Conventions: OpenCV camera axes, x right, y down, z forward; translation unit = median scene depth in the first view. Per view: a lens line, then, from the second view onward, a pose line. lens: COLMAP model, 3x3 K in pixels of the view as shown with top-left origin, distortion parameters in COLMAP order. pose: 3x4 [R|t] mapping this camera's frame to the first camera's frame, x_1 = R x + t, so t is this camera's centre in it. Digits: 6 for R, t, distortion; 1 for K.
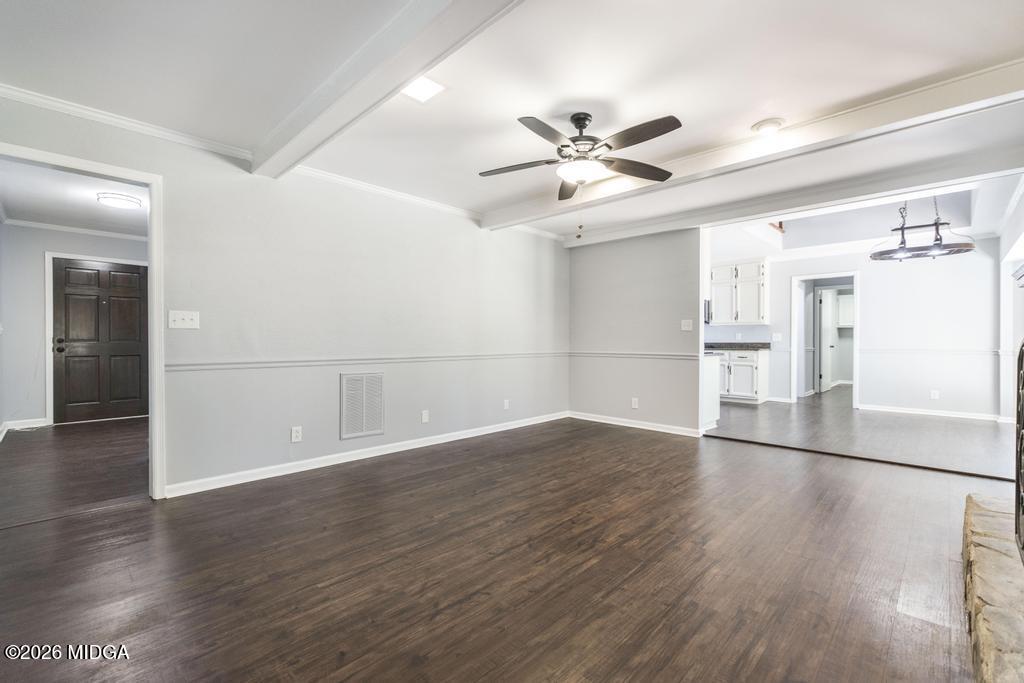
lens RADIAL K [[442.7, 0, 528.6], [0, 442.7, 344.4], [0, 0, 1]] dist [0.002930, -0.000043]
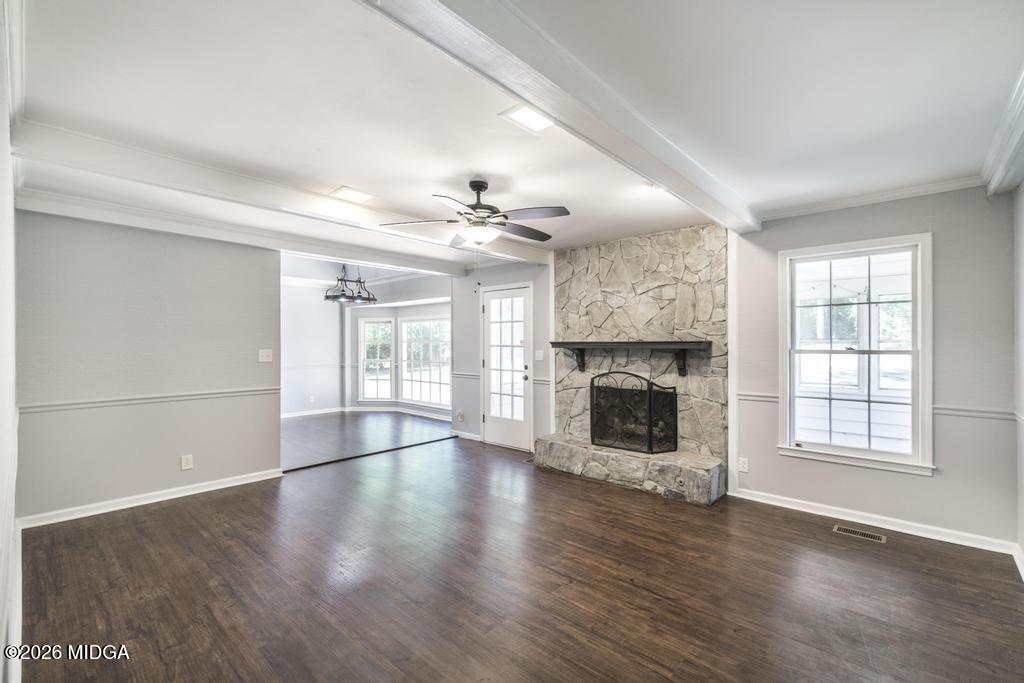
lens RADIAL K [[442.7, 0, 510.1], [0, 442.7, 344.6], [0, 0, 1]] dist [0.002930, -0.000043]
pose [[-0.014684, -0.005532, 0.999877, -0.884110], [0.009948, 0.999934, 0.005679, -0.108981], [-0.999843, 0.010030, -0.014628, 0.843282]]
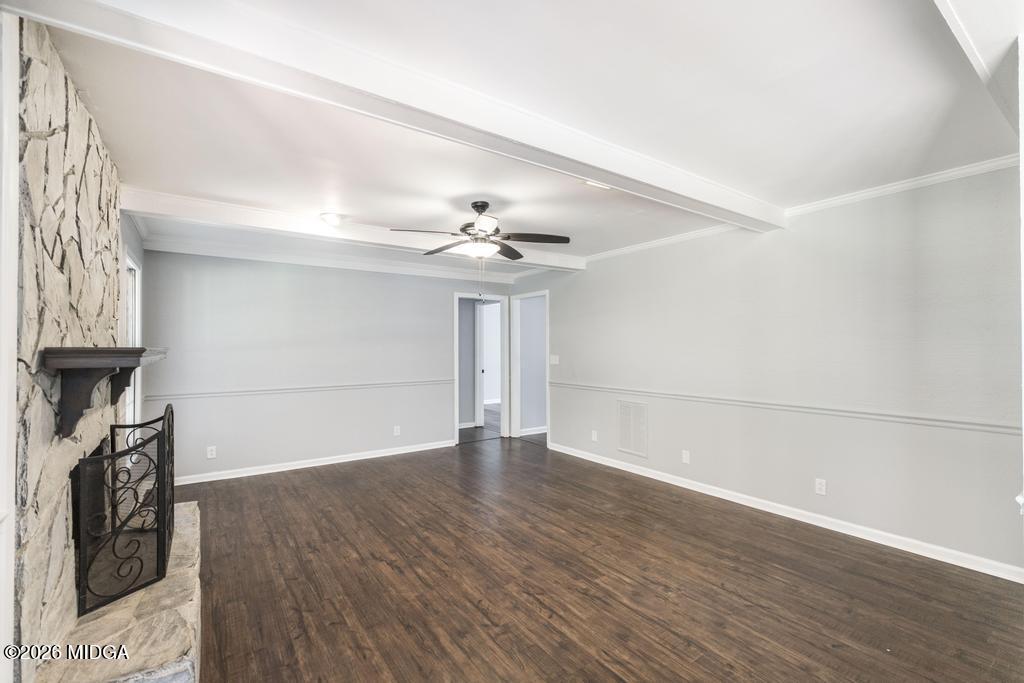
lens RADIAL K [[442.7, 0, 510.7], [0, 442.7, 345.2], [0, 0, 1]] dist [0.002930, -0.000043]
pose [[-0.204942, -0.006504, -0.978753, 1.151324], [-0.003845, 0.999976, -0.005840, -0.107783], [0.978767, 0.002567, -0.204962, 1.193964]]
